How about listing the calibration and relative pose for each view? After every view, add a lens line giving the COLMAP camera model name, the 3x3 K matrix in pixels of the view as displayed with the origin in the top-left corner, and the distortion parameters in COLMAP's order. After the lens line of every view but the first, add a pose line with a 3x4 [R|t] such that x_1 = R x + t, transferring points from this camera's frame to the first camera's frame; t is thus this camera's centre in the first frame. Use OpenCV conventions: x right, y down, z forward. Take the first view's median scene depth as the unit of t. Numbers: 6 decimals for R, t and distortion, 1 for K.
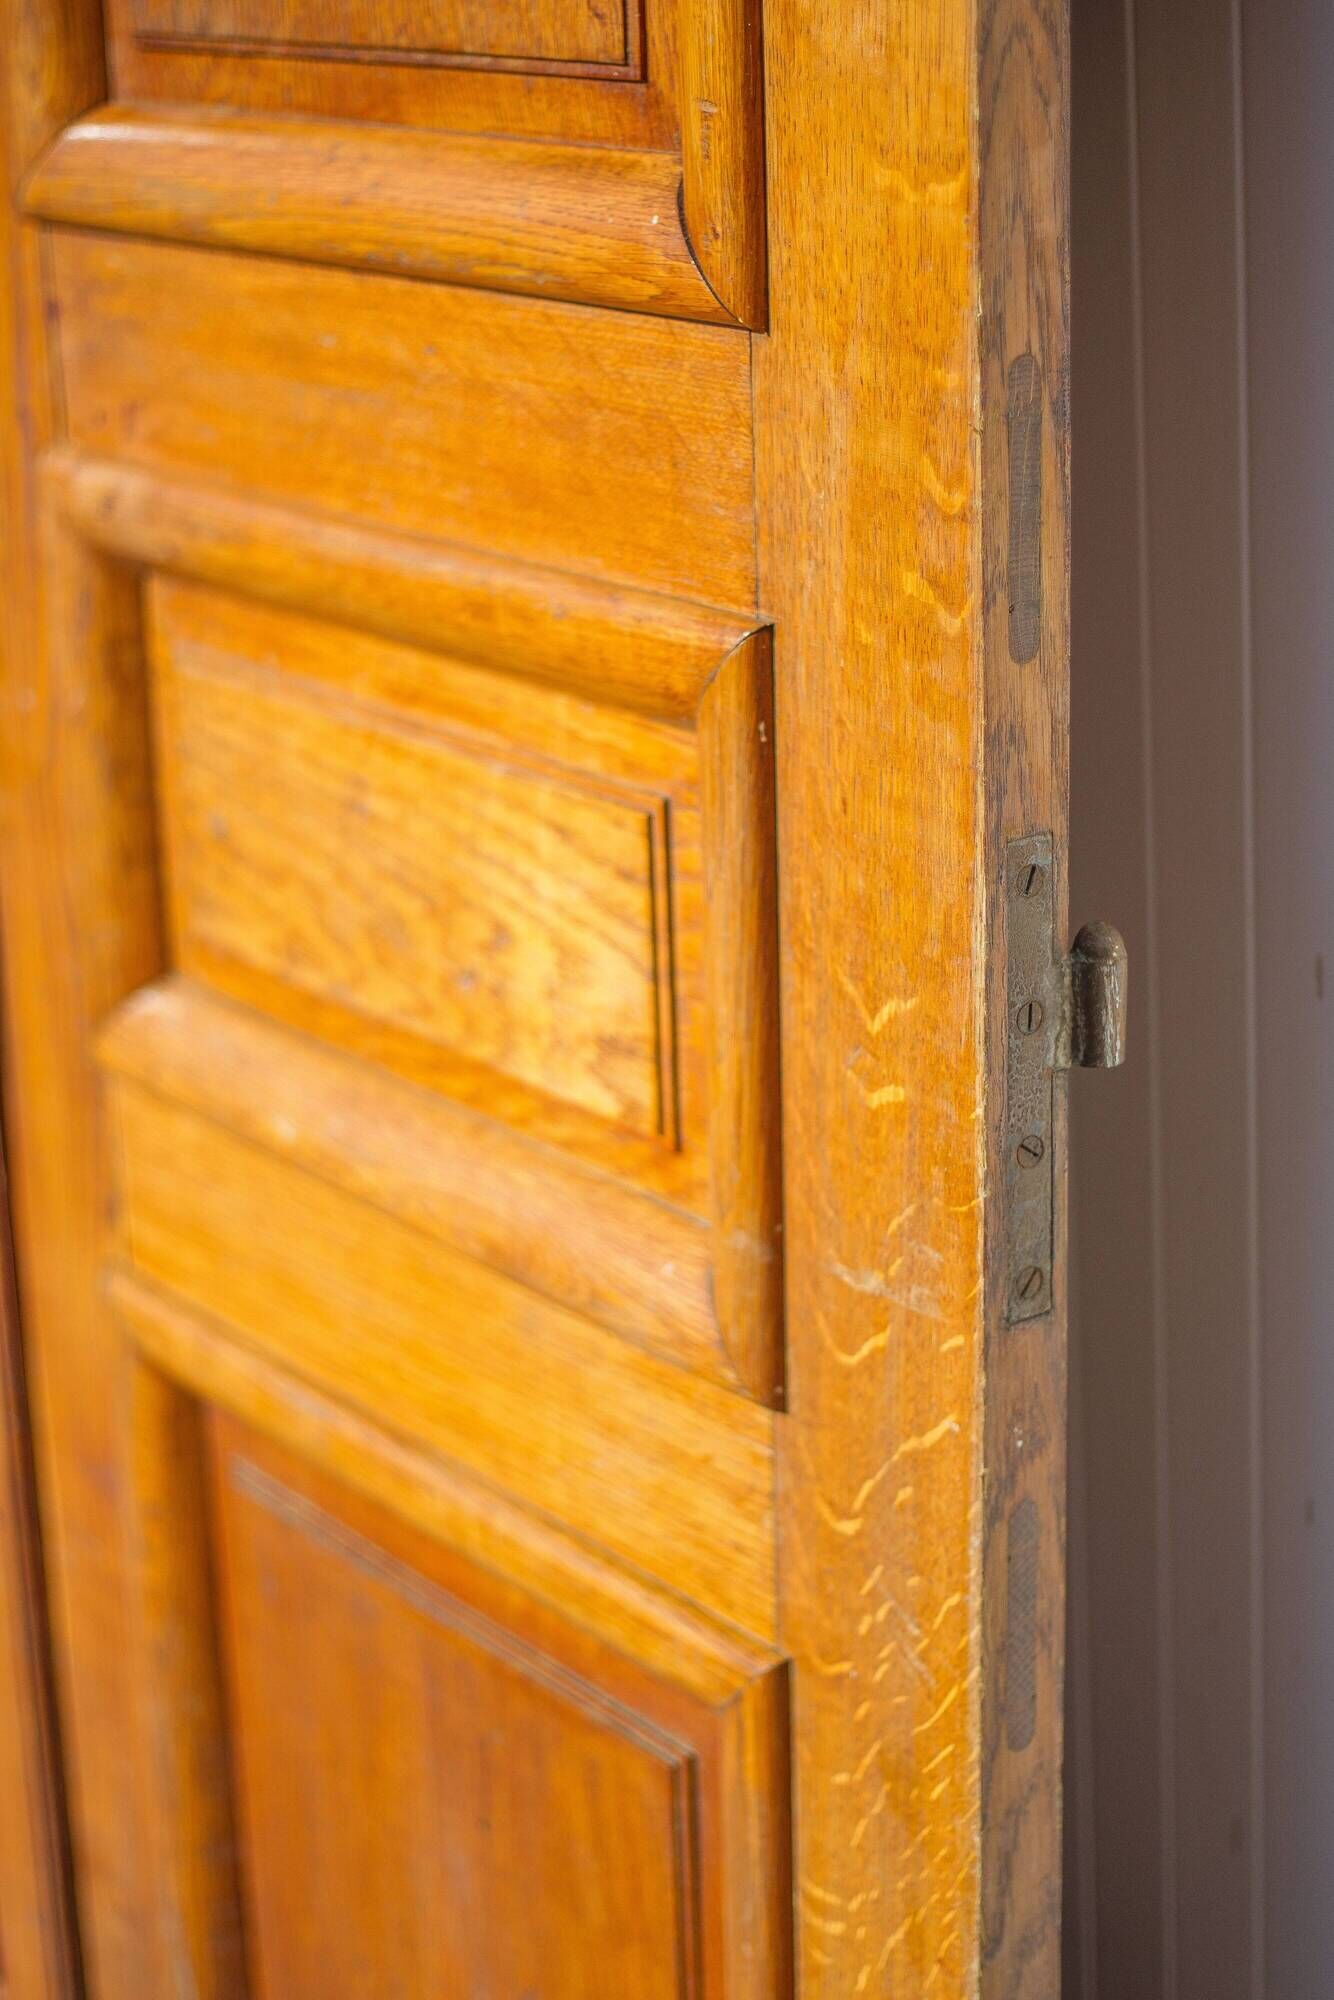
lens RADIAL K [[3822.4, 0, 675.2], [0, 3822.4, 990.5], [0, 0, 1]] dist [-0.111838, 0.000000]
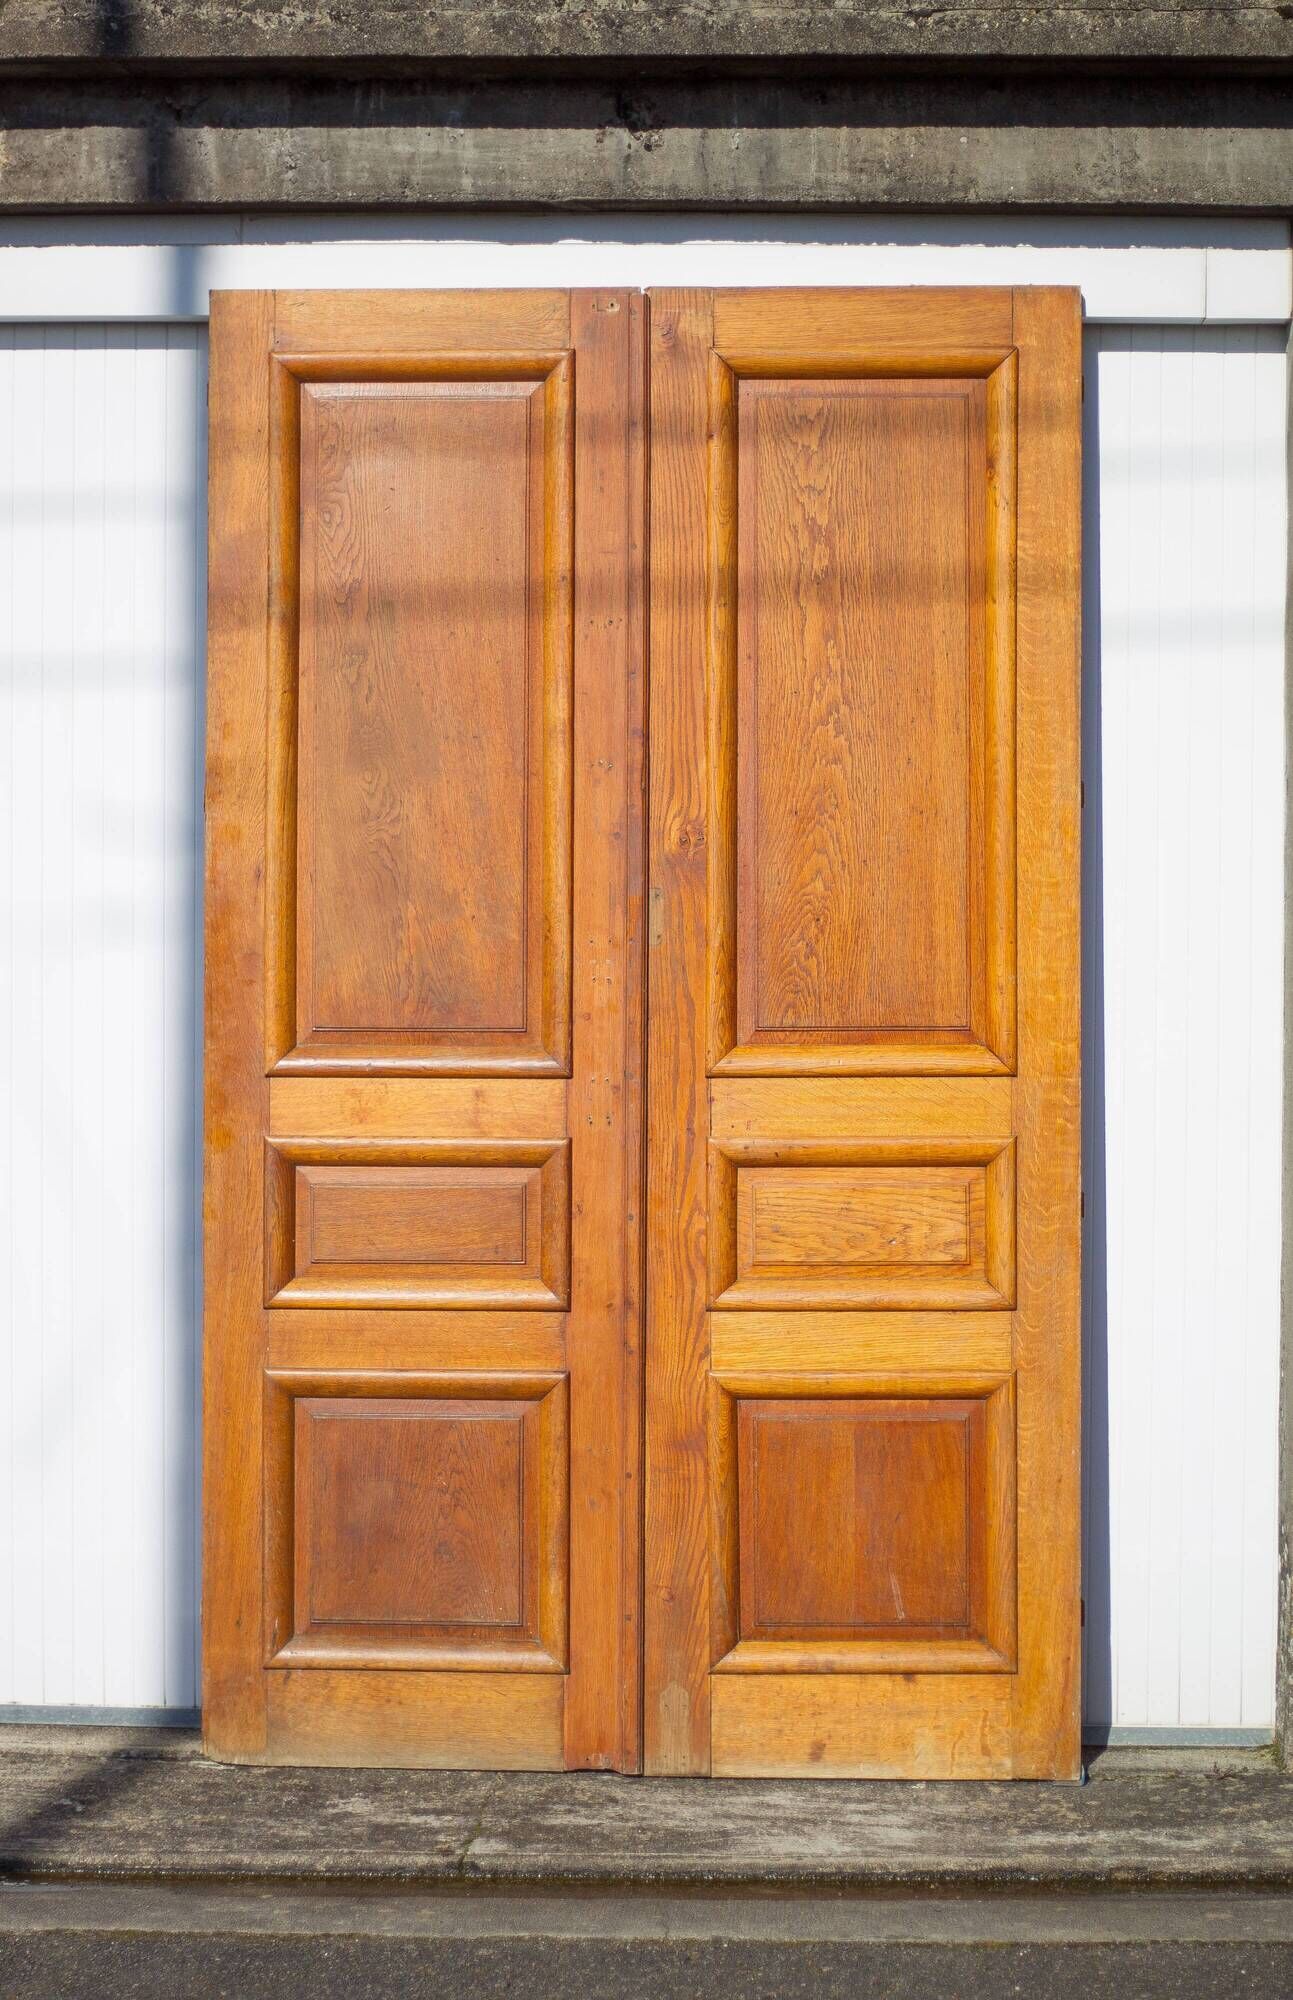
lens RADIAL K [[3809.9, 0, 658.7], [0, 3809.9, 1007.0], [0, 0, 1]] dist [-0.080029, 0.000000]
pose [[0.634620, 0.041860, 0.771690, -3.735327], [0.219770, 0.947531, -0.232132, 0.721642], [-0.740917, 0.316910, 0.592123, -1.489433]]
